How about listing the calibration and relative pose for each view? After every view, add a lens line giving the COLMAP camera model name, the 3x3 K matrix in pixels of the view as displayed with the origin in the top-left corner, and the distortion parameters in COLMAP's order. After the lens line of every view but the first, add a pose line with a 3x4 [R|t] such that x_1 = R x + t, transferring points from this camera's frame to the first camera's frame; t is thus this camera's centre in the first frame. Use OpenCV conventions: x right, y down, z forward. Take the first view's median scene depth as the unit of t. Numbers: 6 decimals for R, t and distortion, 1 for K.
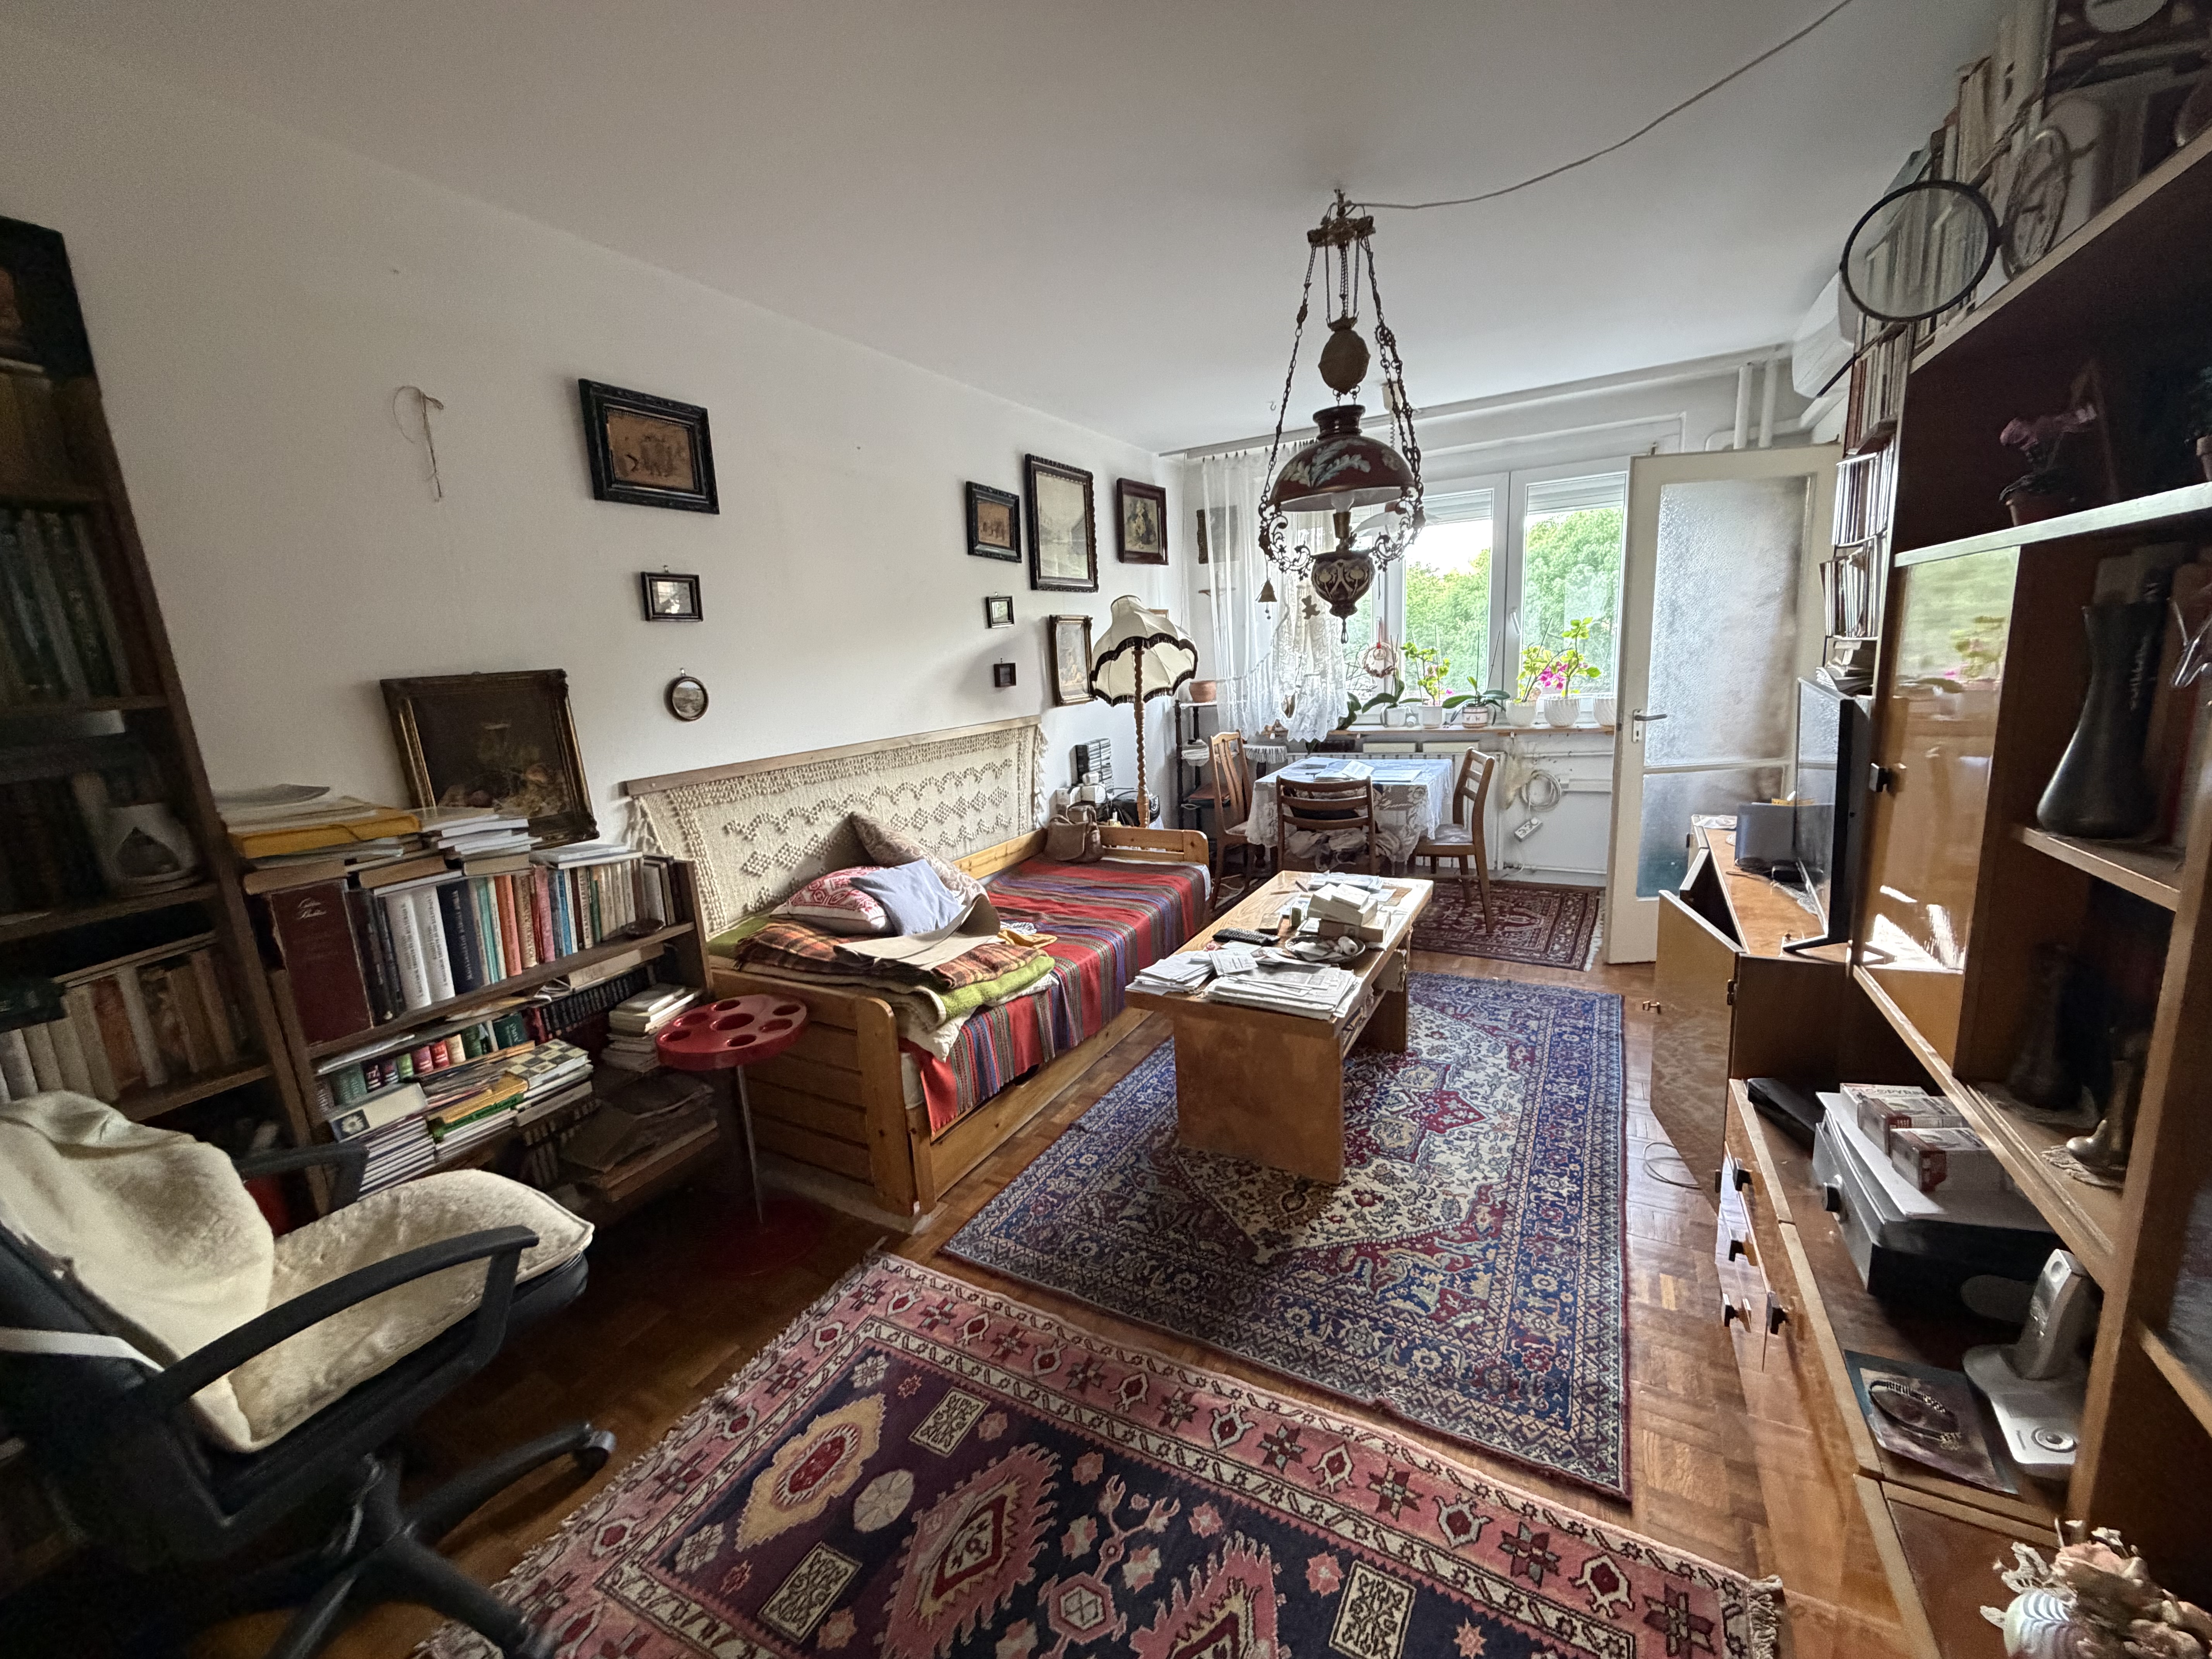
lens RADIAL K [[878.5, 0, 1099.8], [0, 878.5, 822.4], [0, 0, 1]] dist [-0.001983, -0.000264]
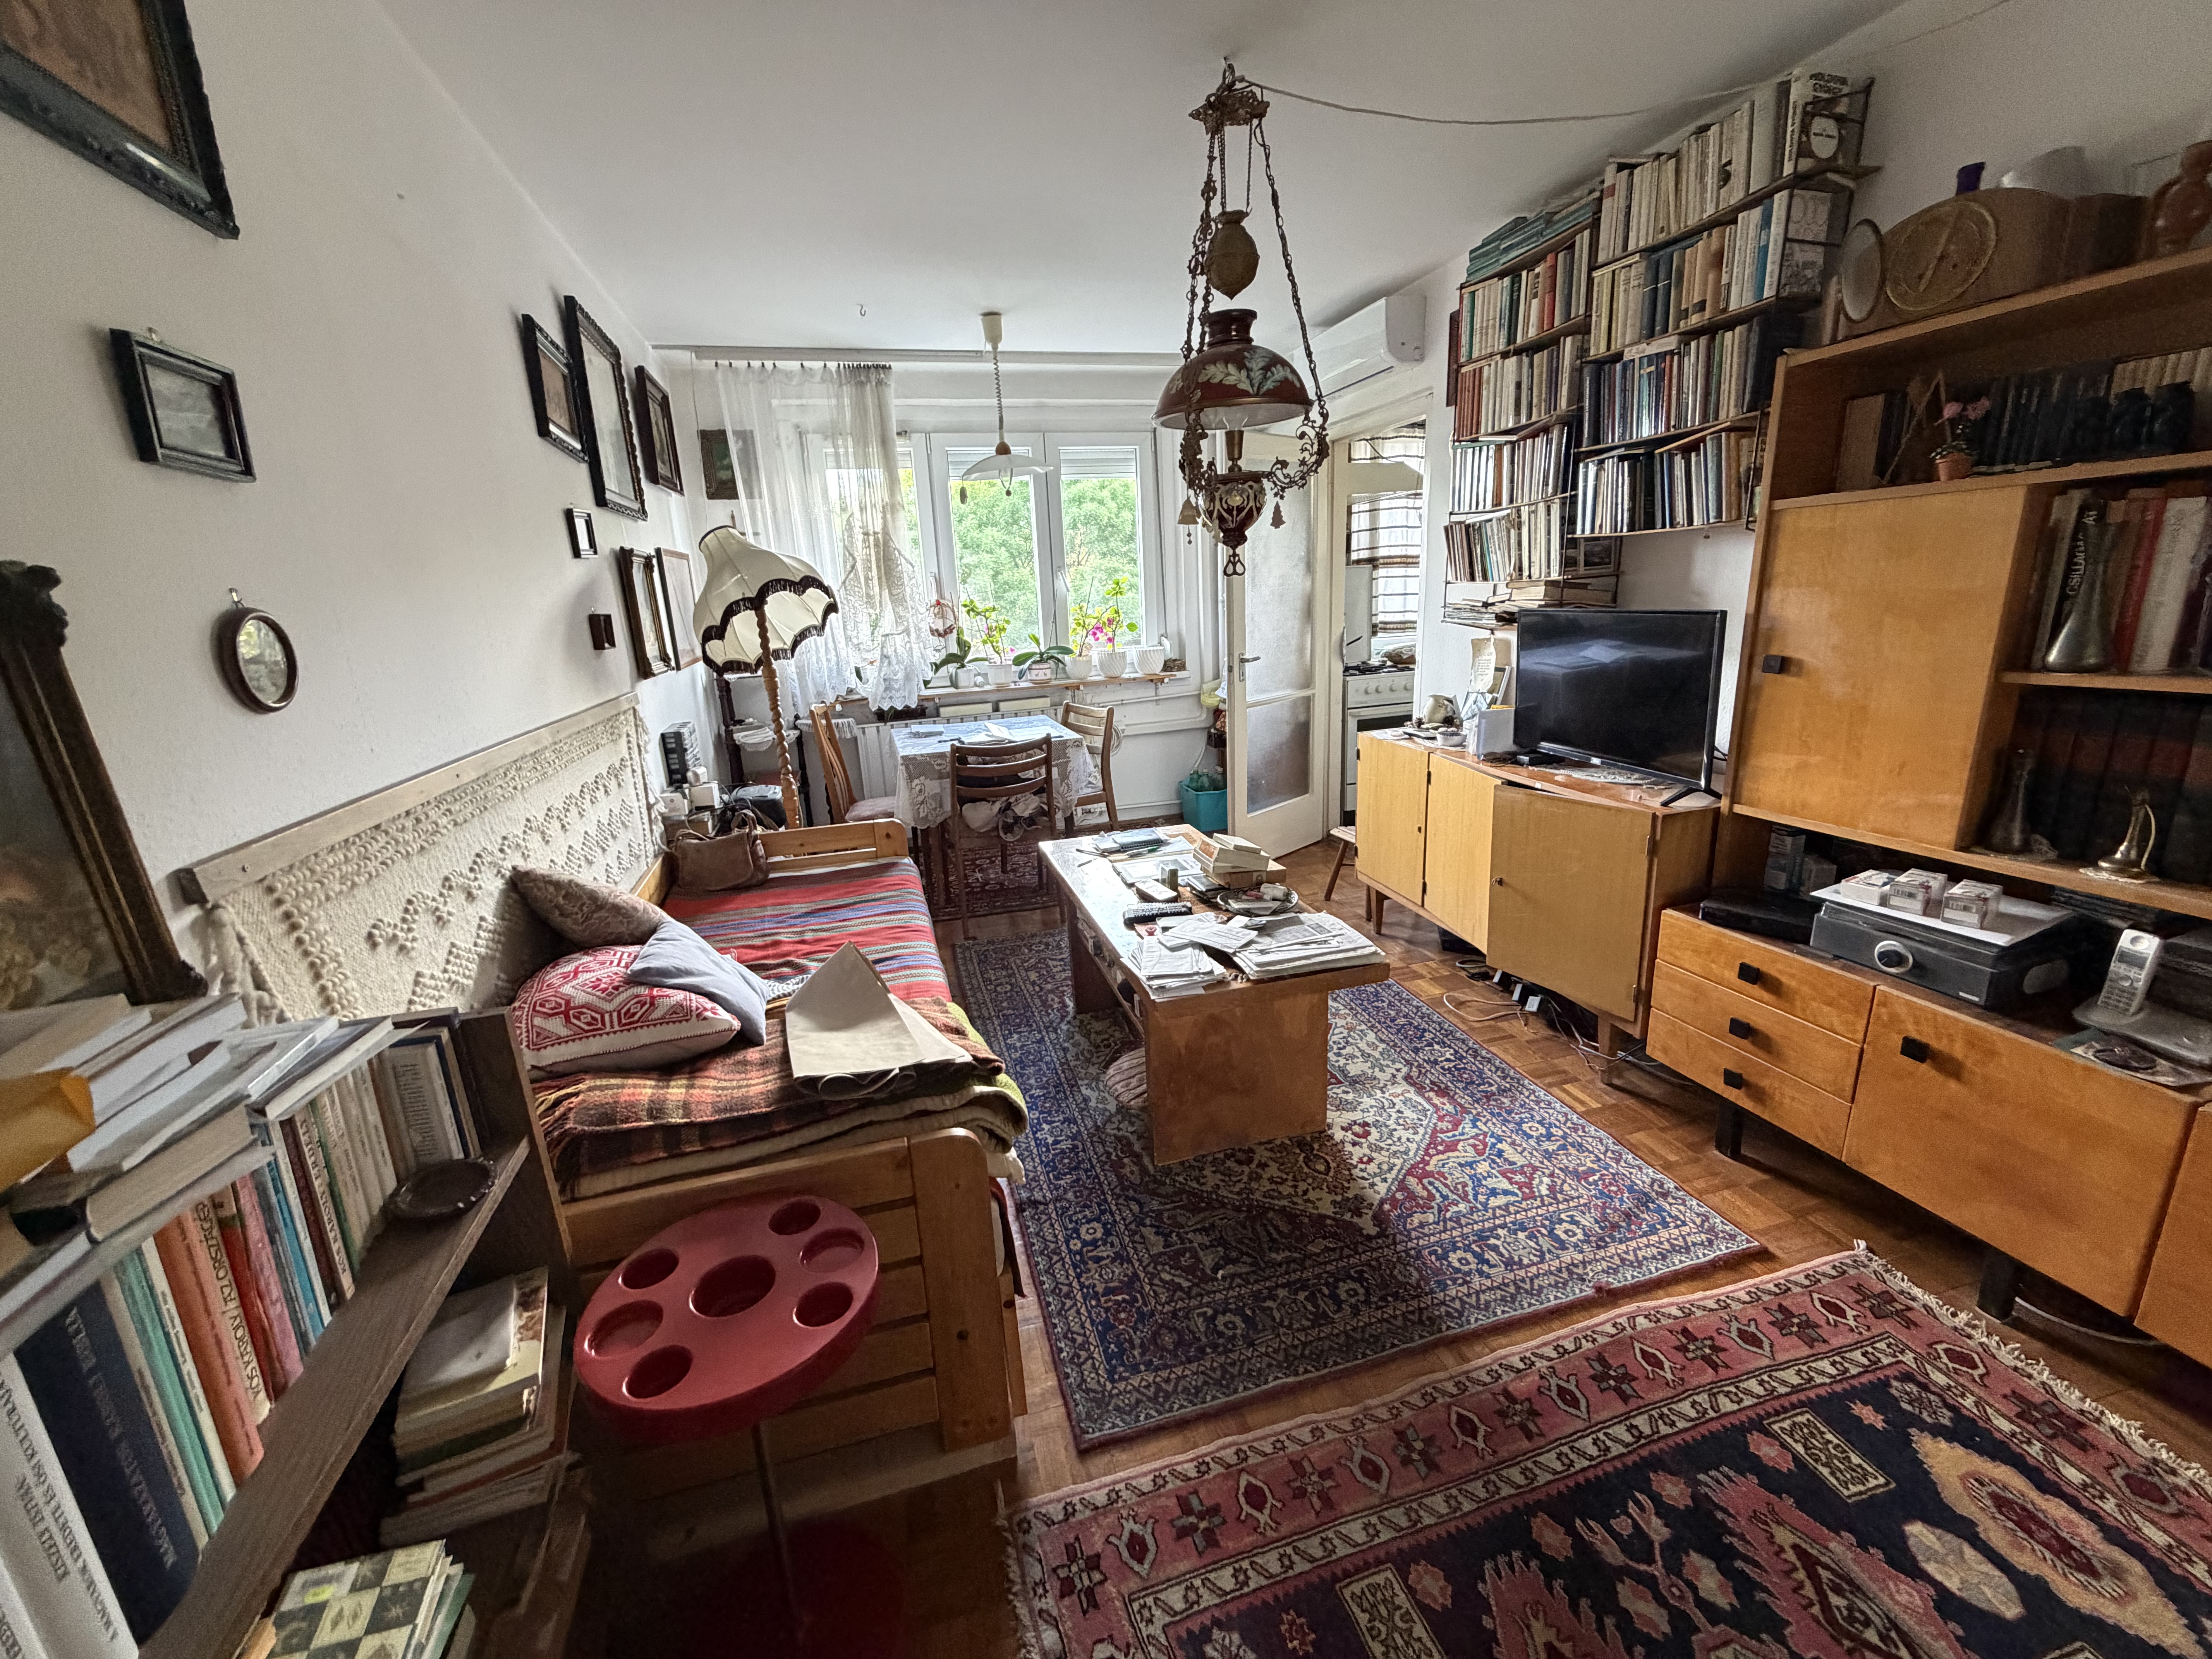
lens RADIAL K [[878.5, 0, 1108.6], [0, 878.5, 823.7], [0, 0, 1]] dist [-0.001983, -0.000264]
pose [[0.715528, -0.159860, 0.680047, -0.513772], [0.142941, 0.986372, 0.081469, -0.039851], [-0.683803, 0.038914, 0.728628, 0.436001]]
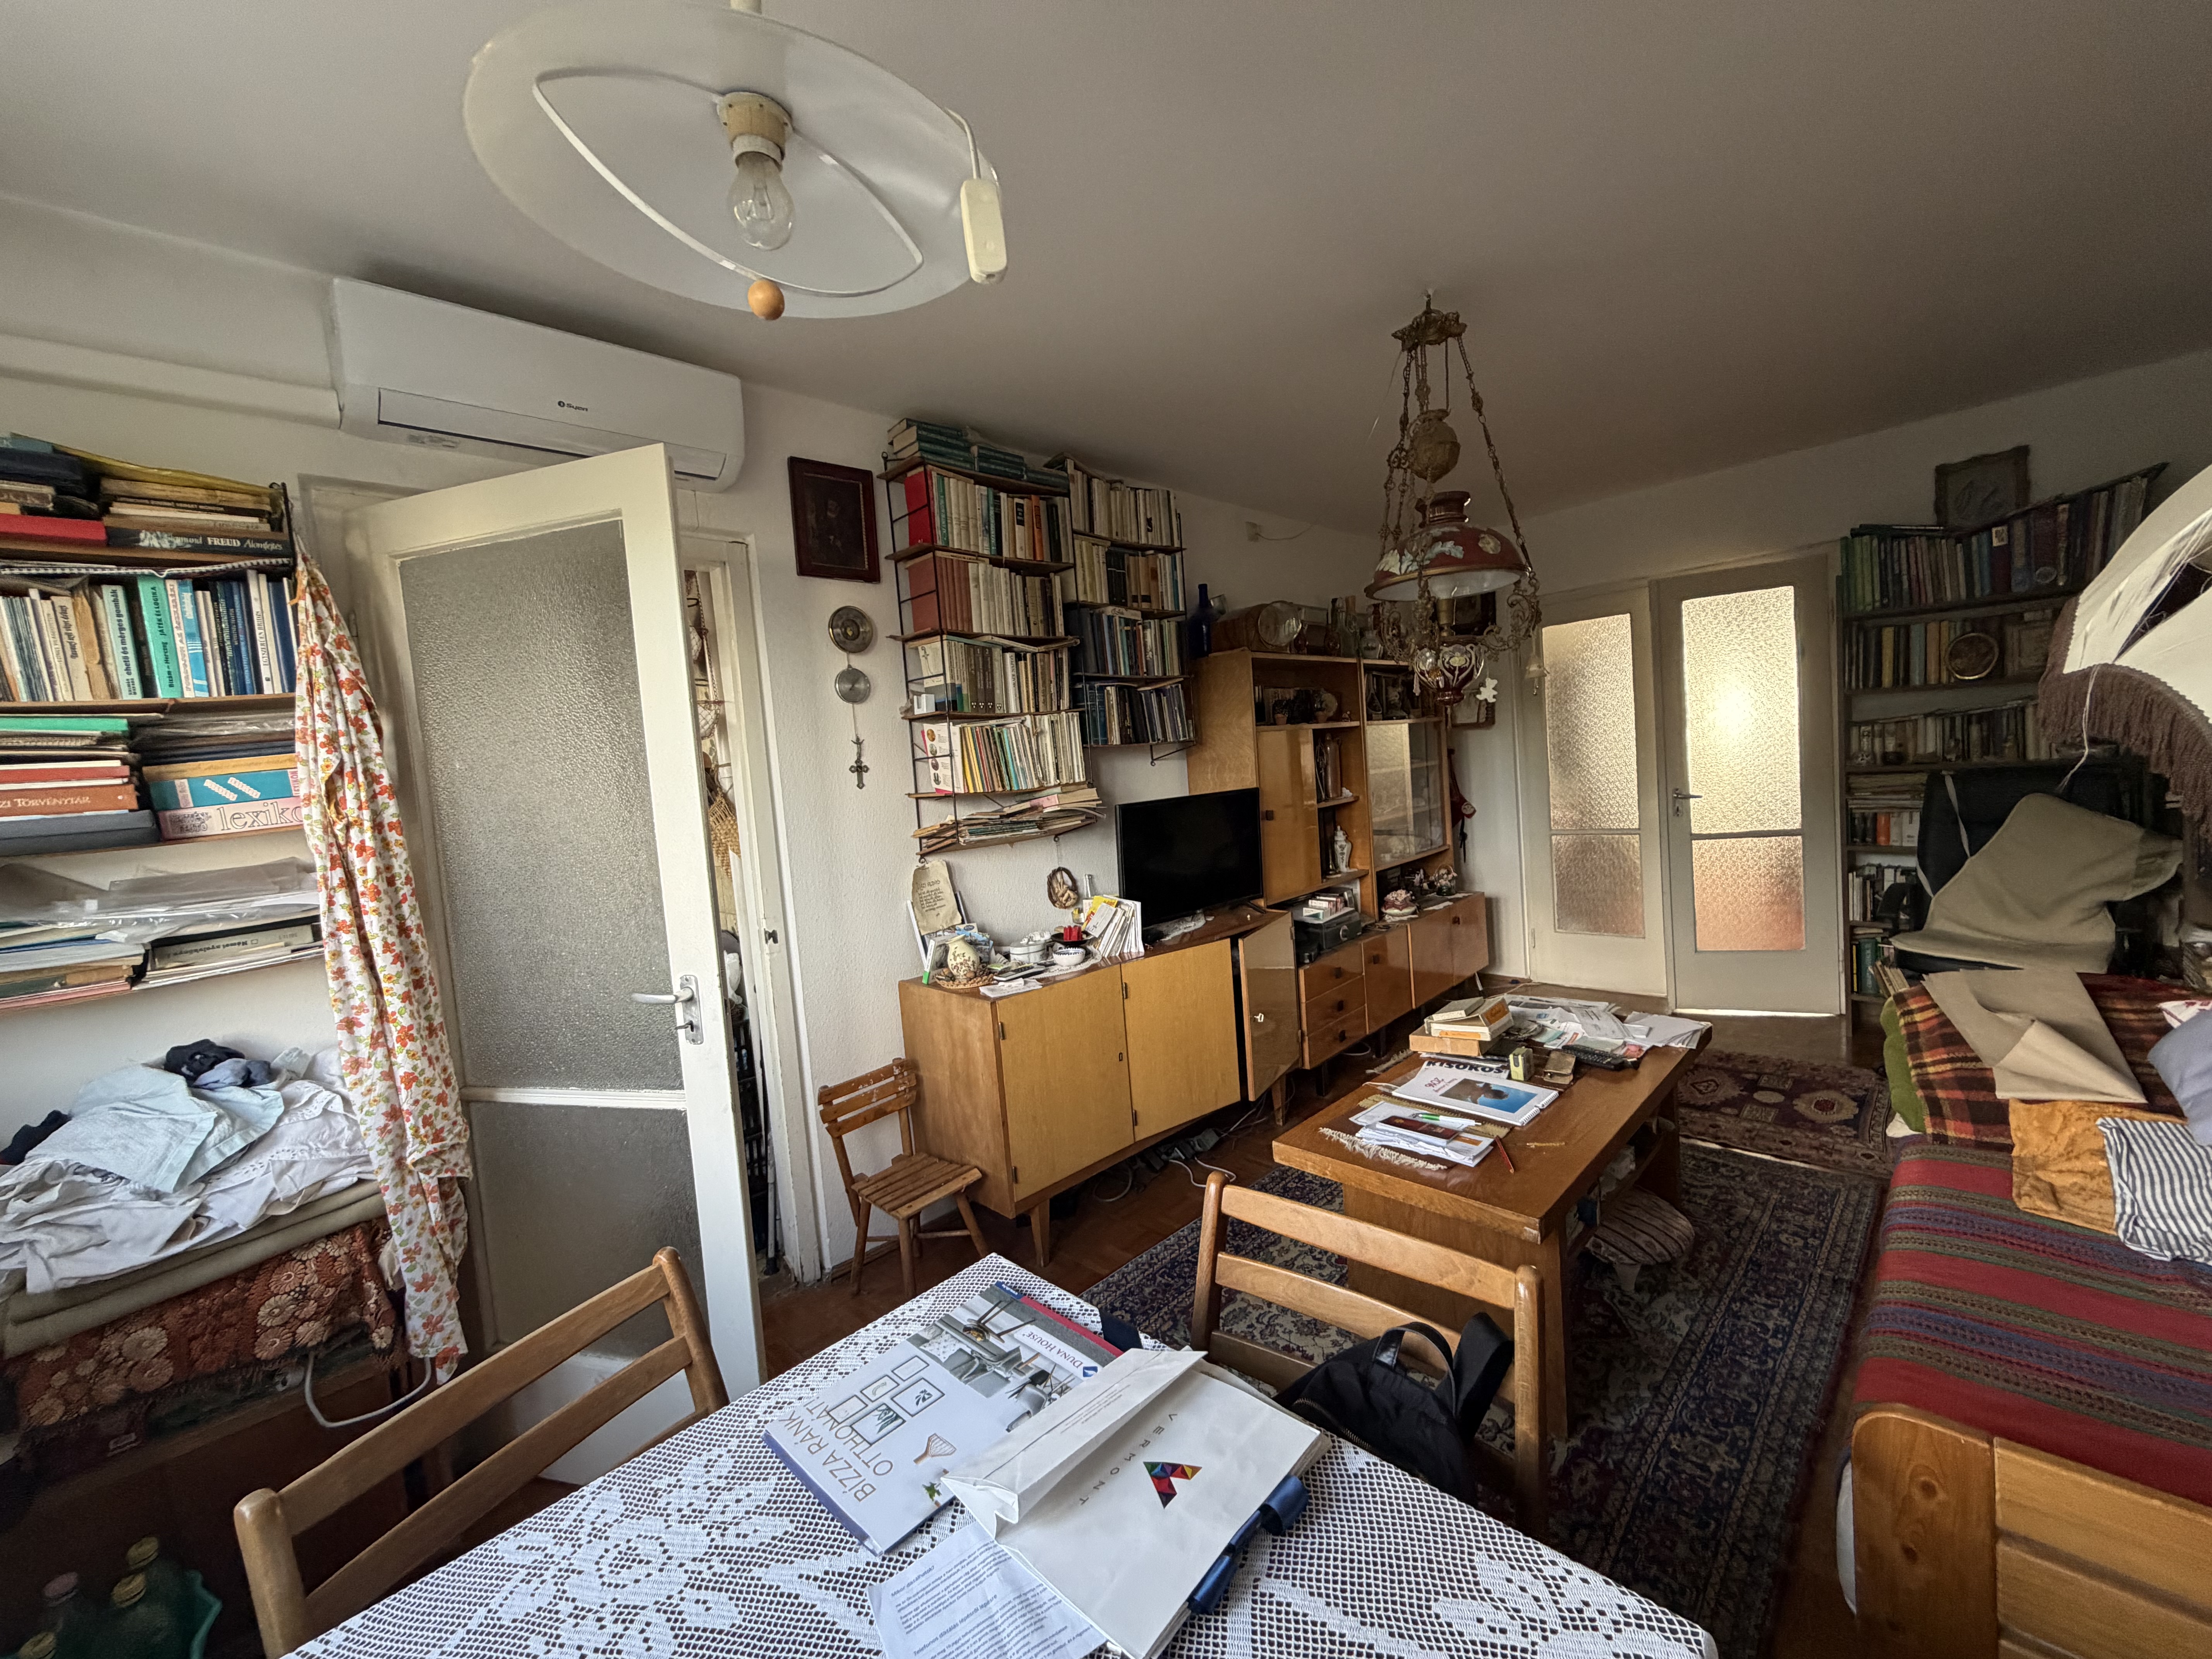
lens RADIAL K [[878.5, 0, 1099.4], [0, 878.5, 829.3], [0, 0, 1]] dist [-0.001983, -0.000264]
pose [[-0.948386, 0.121087, 0.293091, 0.375027], [0.192923, 0.953829, 0.230198, -0.404737], [-0.251685, 0.274860, -0.927958, 2.055764]]
